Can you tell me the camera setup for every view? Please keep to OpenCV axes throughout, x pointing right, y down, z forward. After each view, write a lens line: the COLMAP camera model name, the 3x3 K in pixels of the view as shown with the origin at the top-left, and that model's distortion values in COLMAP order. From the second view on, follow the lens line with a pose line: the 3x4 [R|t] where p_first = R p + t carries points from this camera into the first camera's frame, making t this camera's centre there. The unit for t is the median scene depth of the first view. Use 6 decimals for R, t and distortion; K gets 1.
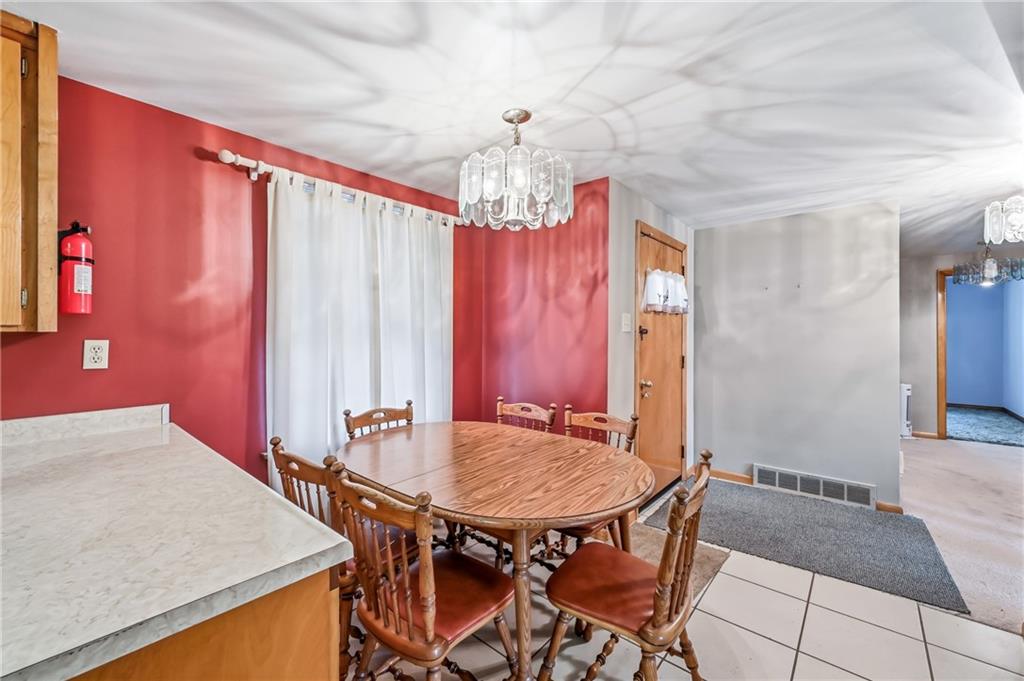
lens RADIAL K [[418.0, 0, 511.5], [0, 418.0, 329.3], [0, 0, 1]] dist [0.002499, 0.000428]
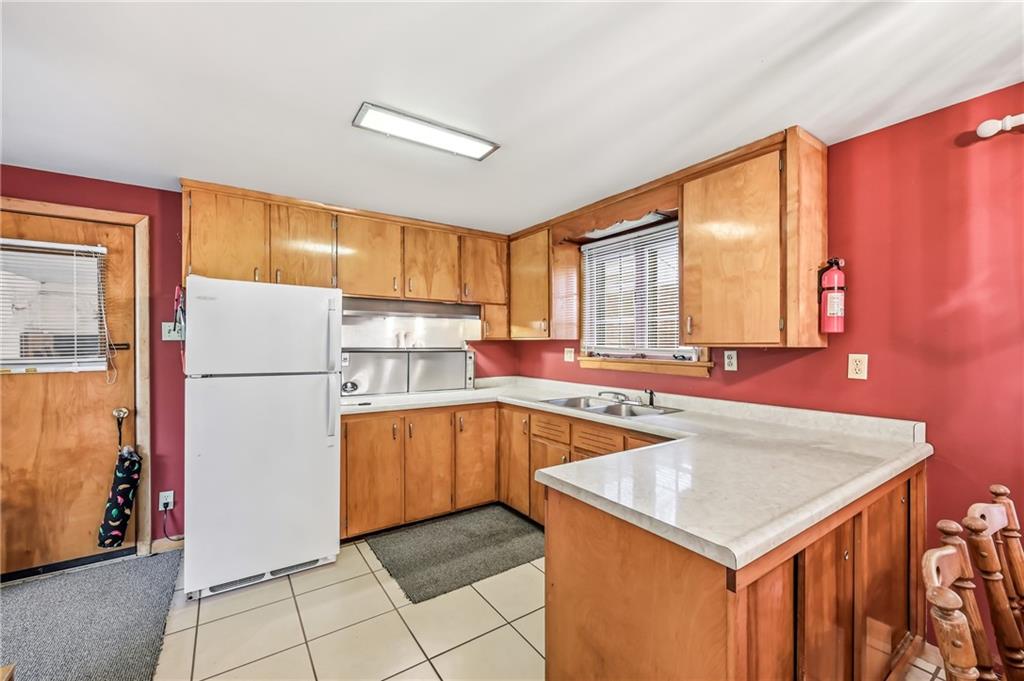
lens RADIAL K [[418.0, 0, 514.0], [0, 418.0, 345.5], [0, 0, 1]] dist [0.002499, 0.000428]
pose [[-0.259438, -0.000530, -0.965760, 0.236267], [0.003961, 0.999991, -0.001613, -0.000096], [0.965752, -0.004244, -0.259433, 0.238792]]
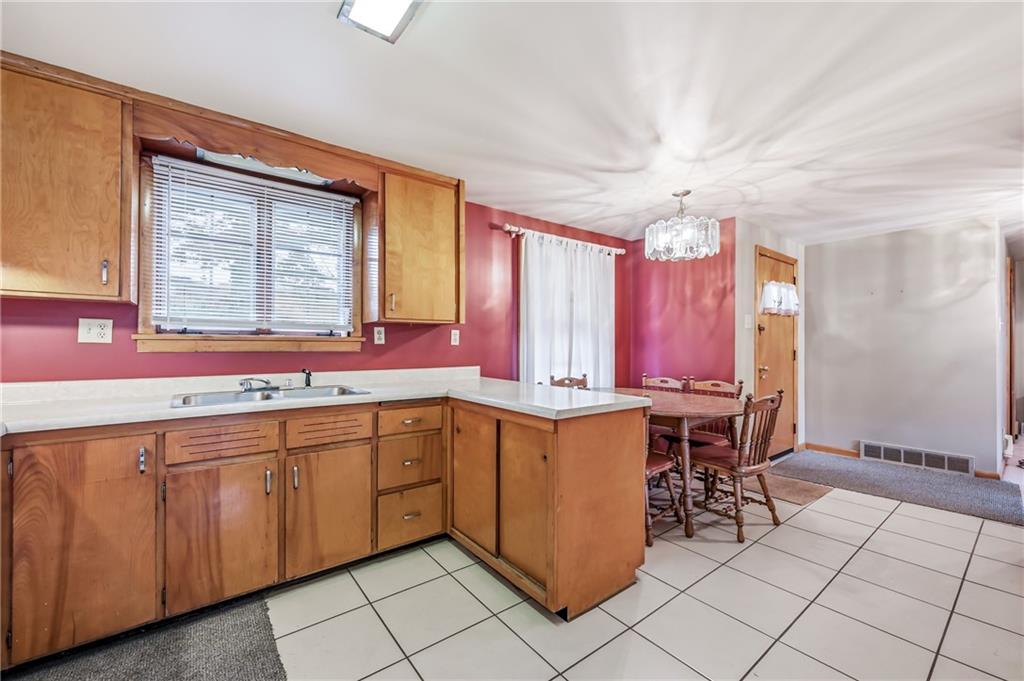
lens RADIAL K [[418.0, 0, 517.8], [0, 418.0, 340.8], [0, 0, 1]] dist [0.002499, 0.000428]
pose [[0.981176, -0.002759, -0.193098, -0.213100], [0.002897, 0.999996, 0.000431, 0.046751], [0.193096, -0.000982, 0.981179, -0.514096]]
